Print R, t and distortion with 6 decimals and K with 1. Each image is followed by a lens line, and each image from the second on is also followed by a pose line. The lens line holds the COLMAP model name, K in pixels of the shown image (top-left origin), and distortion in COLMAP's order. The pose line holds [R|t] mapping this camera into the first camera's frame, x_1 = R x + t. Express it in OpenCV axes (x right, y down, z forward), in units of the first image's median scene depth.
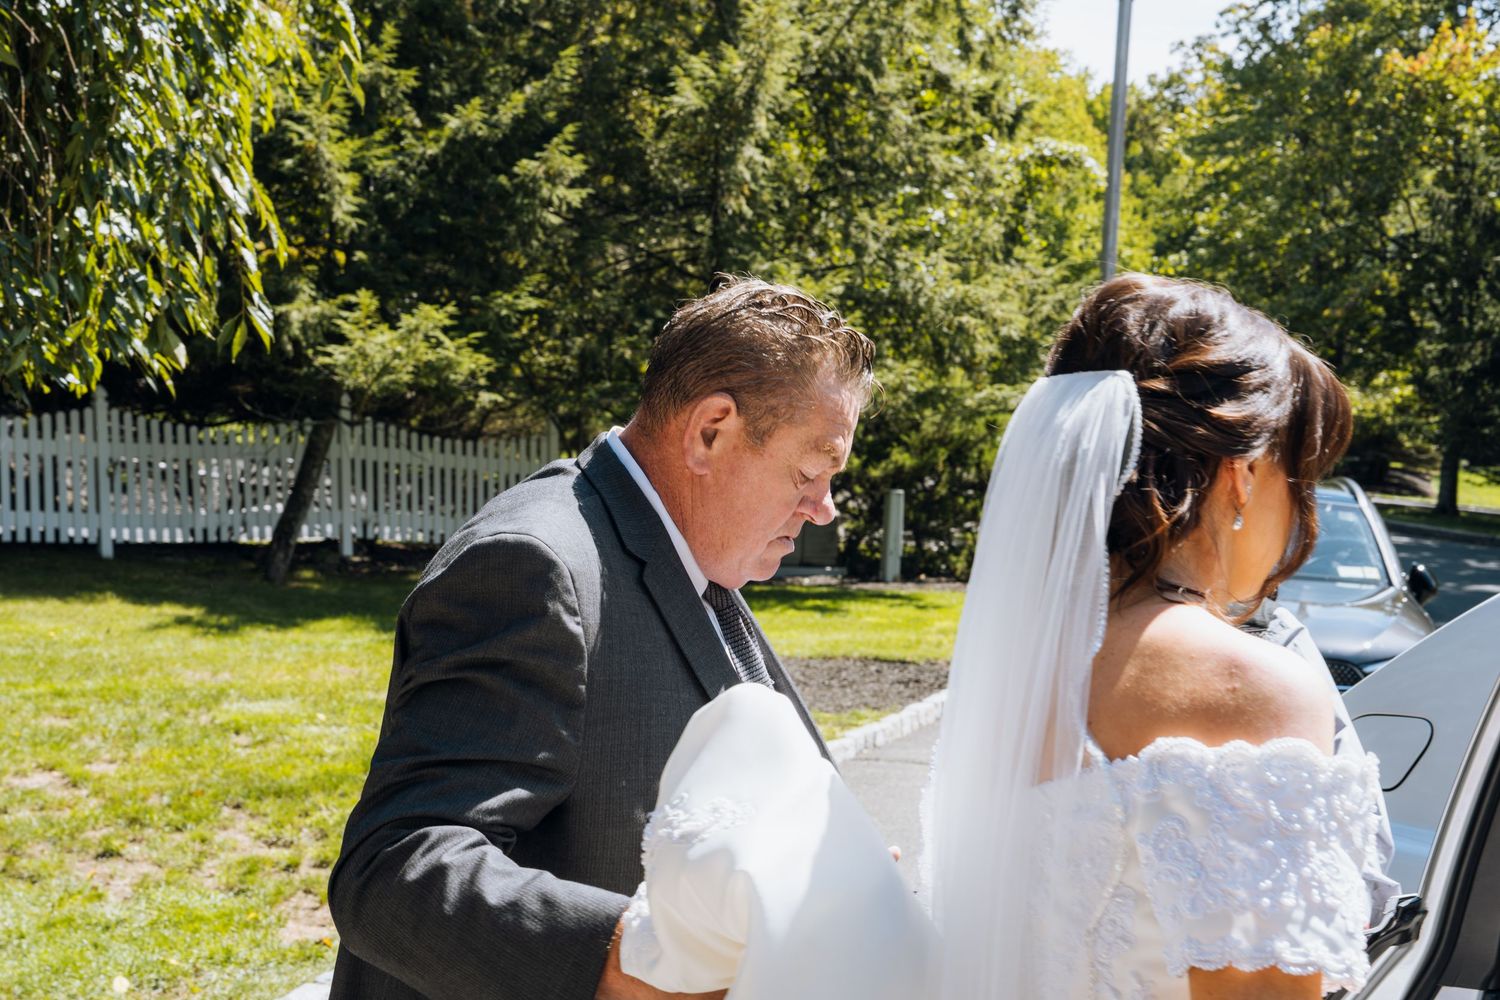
lens RADIAL K [[2294.1, 0, 779.1], [0, 2294.1, 522.5], [0, 0, 1]] dist [0.038043, 0.000000]
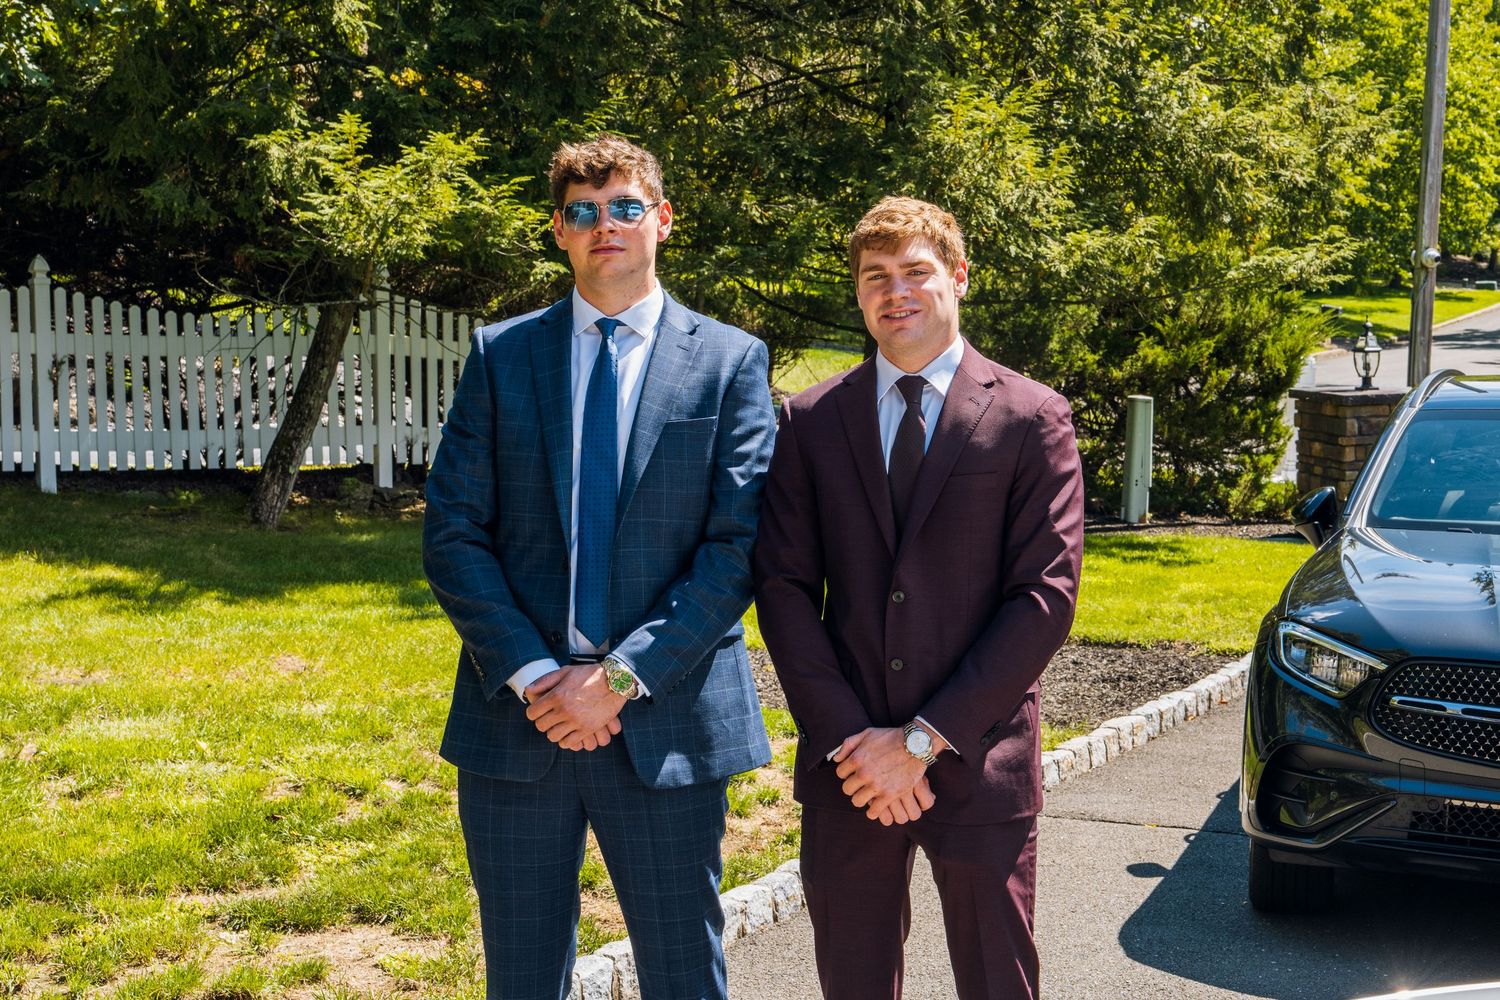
lens RADIAL K [[2673.9, 0, 811.6], [0, 2673.9, 420.9], [0, 0, 1]] dist [0.047766, 0.000000]
pose [[0.996086, -0.001207, -0.088376, 0.026374], [0.000743, 0.999986, -0.005272, -0.002212], [0.088381, 0.005186, 0.996073, 0.164530]]
